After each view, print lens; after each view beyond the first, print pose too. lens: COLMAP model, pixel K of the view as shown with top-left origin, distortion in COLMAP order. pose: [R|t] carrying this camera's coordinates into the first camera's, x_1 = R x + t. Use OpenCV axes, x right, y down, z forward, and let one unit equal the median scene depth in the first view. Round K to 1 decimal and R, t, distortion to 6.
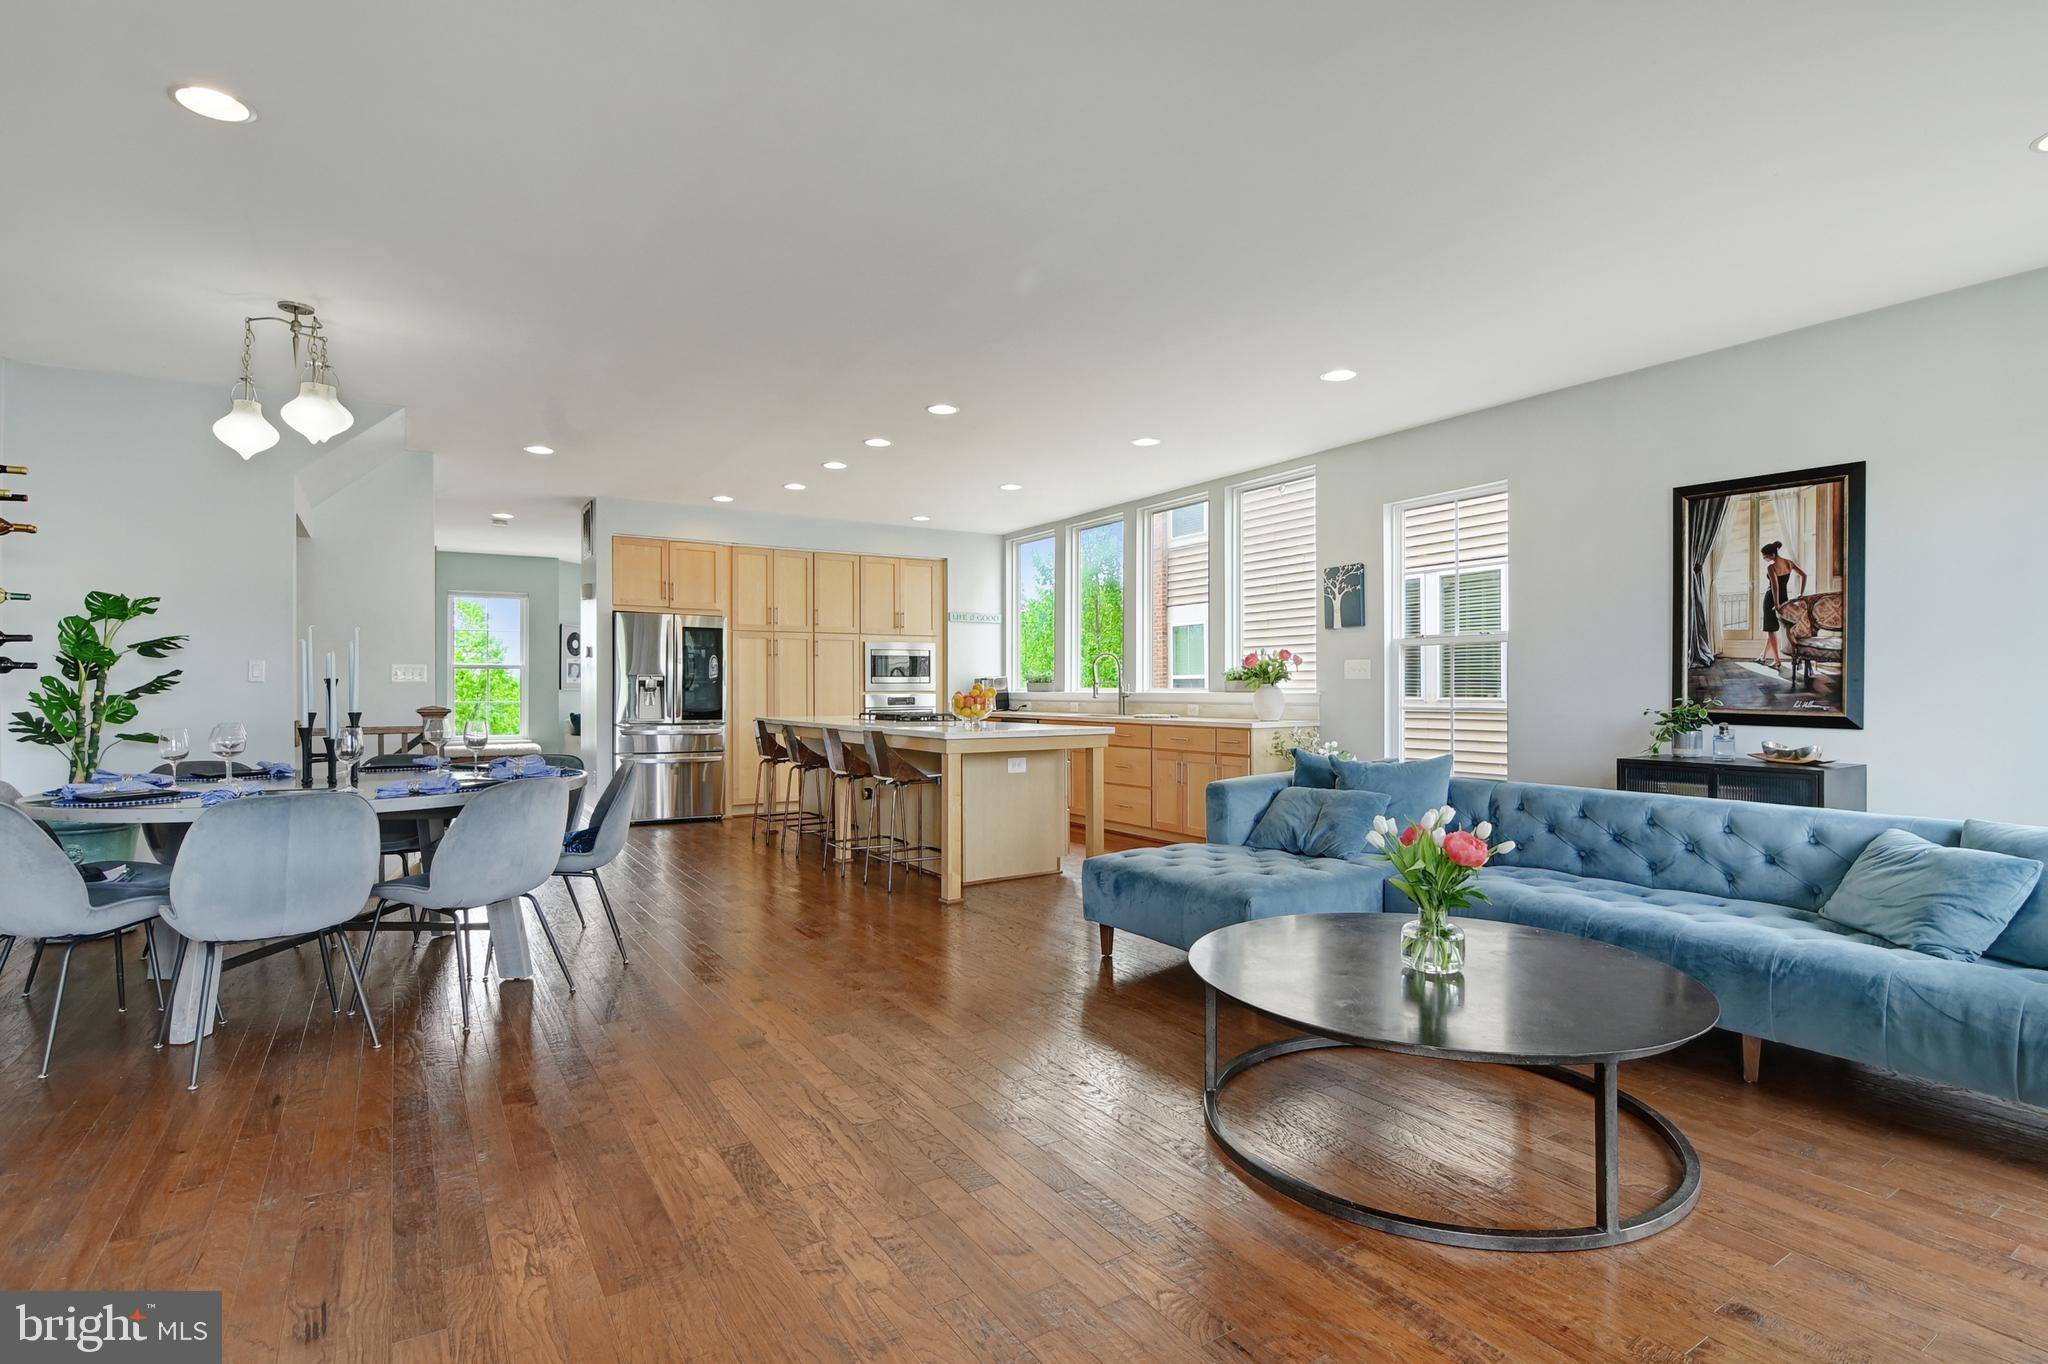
lens RADIAL K [[997.6, 0, 1031.9], [0, 997.6, 688.1], [0, 0, 1]] dist [-0.009244, -0.010770]
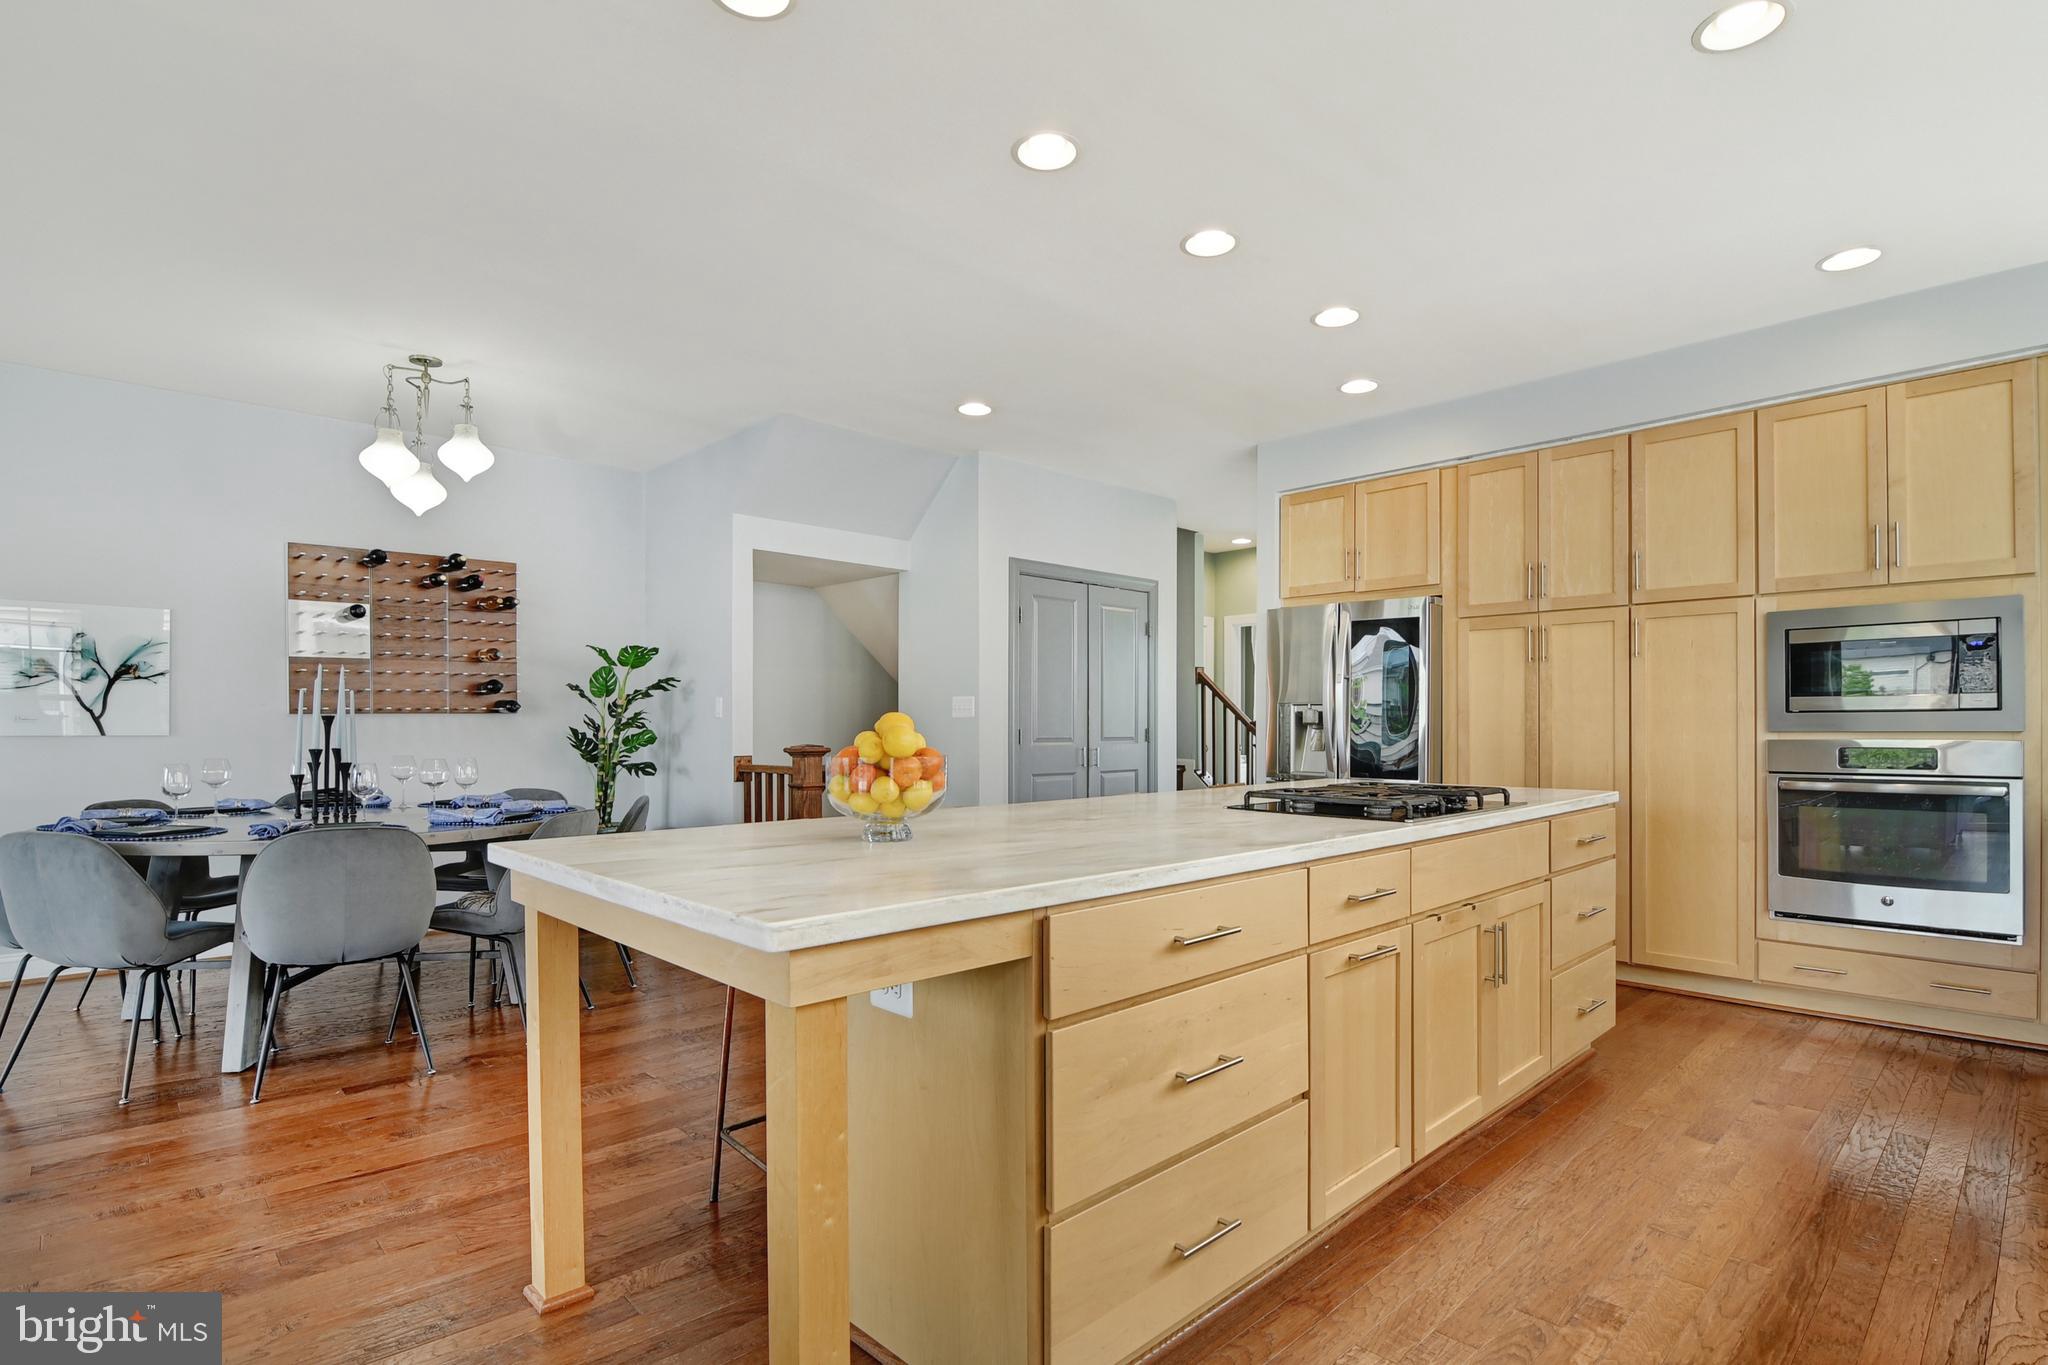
lens RADIAL K [[997.6, 0, 1079.8], [0, 997.6, 740.5], [0, 0, 1]] dist [-0.009244, -0.010770]
pose [[0.204383, 0.011840, -0.978819, 0.358144], [0.001000, 0.999924, 0.012304, 0.004904], [0.978891, -0.003494, 0.204355, 1.250880]]
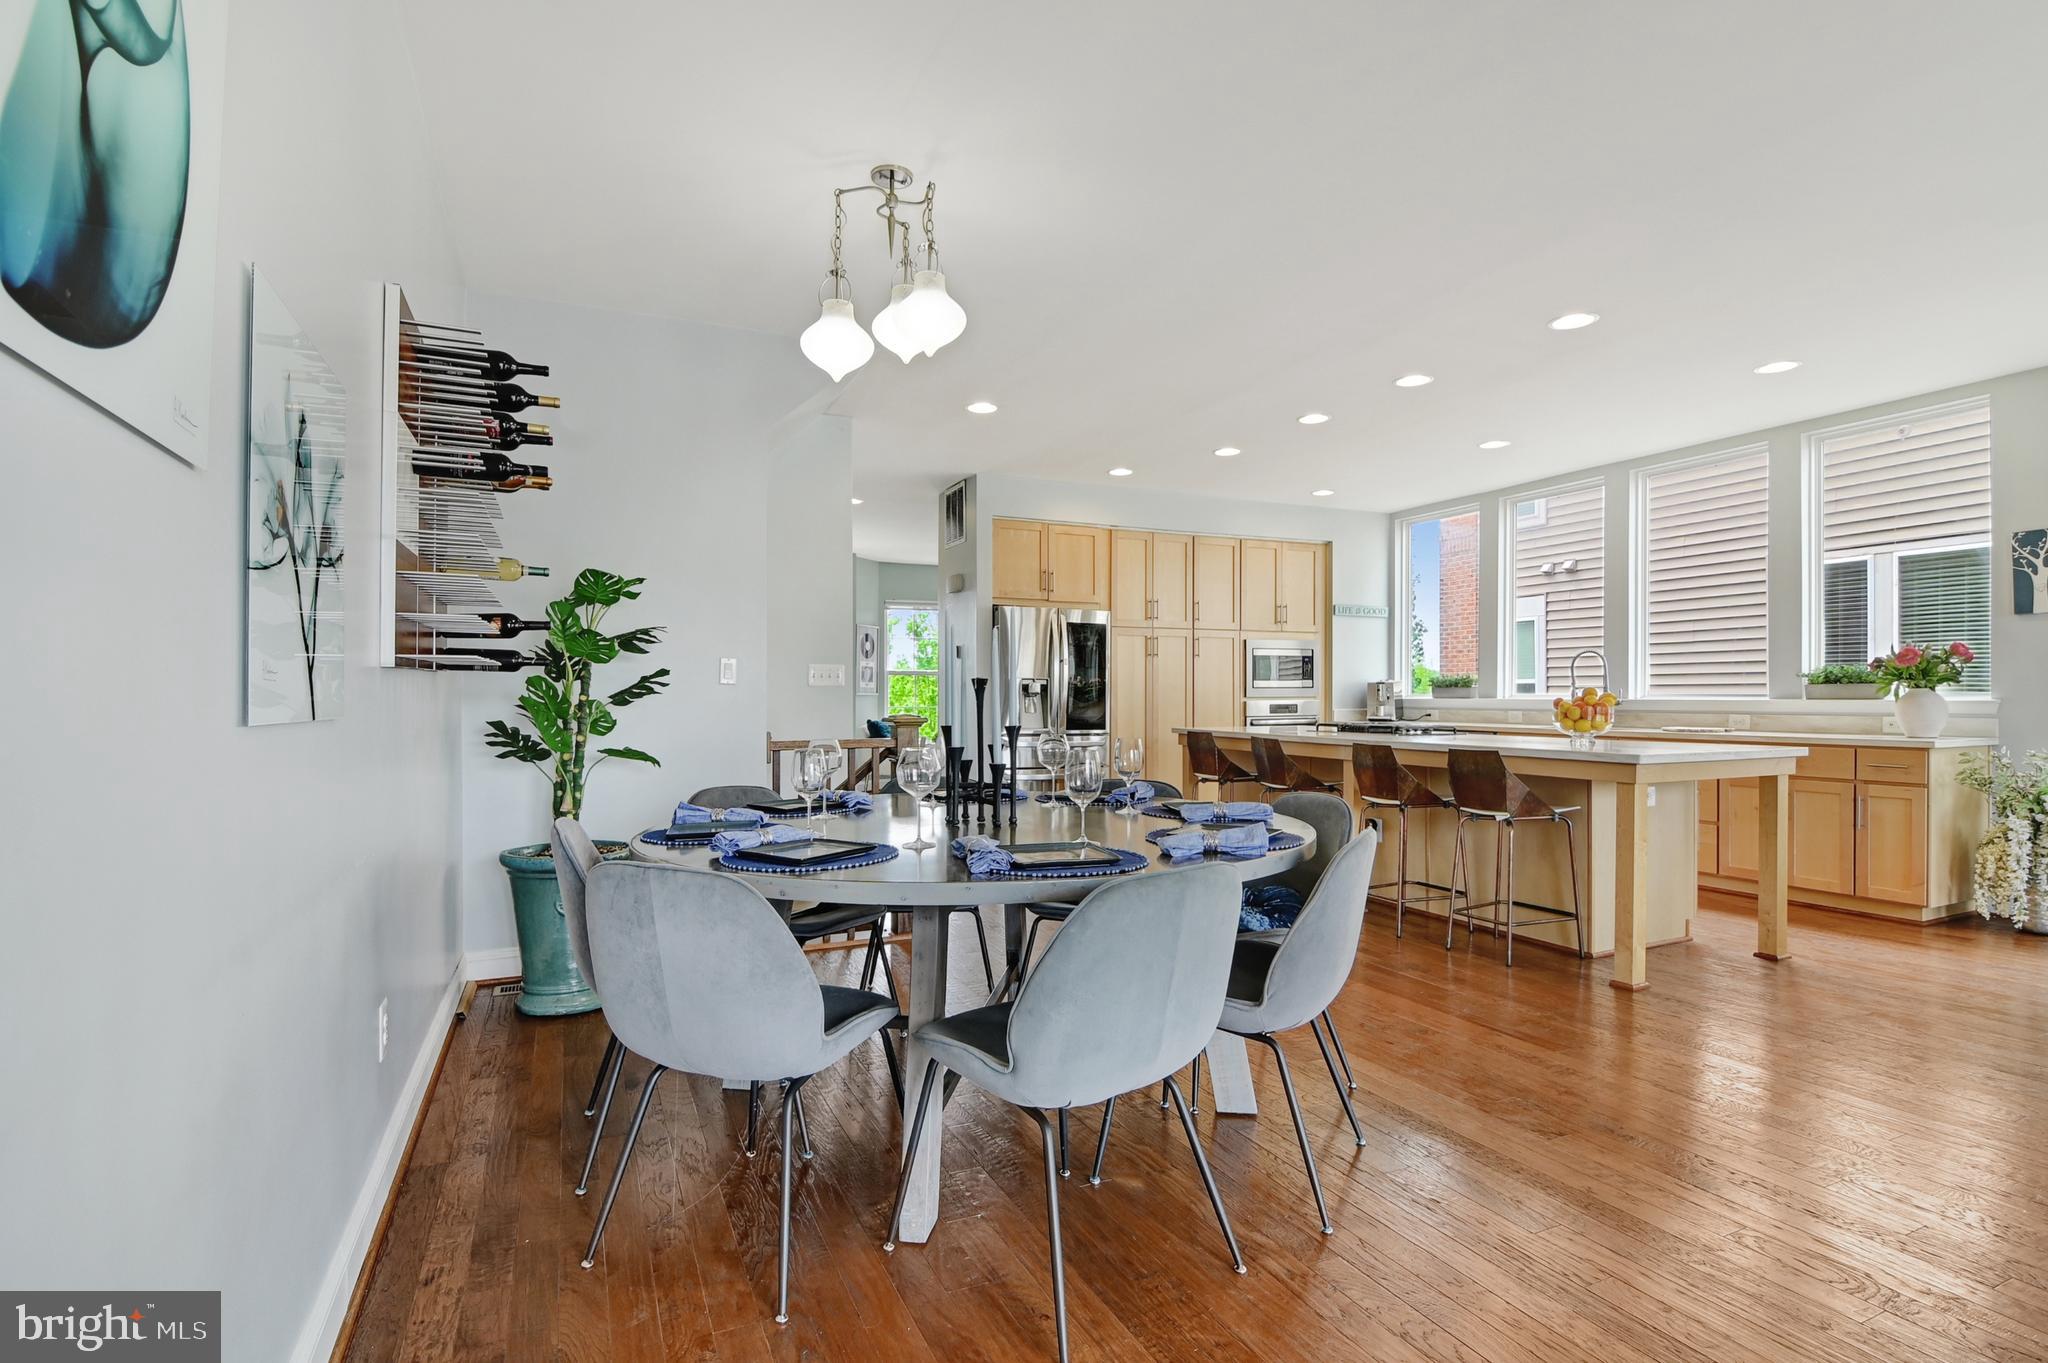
lens RADIAL K [[997.6, 0, 1013.1], [0, 997.6, 690.4], [0, 0, 1]] dist [-0.009244, -0.010770]
pose [[0.988375, 0.001237, -0.152028, -0.463796], [-0.001782, 0.999992, -0.003453, 0.001449], [0.152023, 0.003684, 0.988370, 0.239144]]
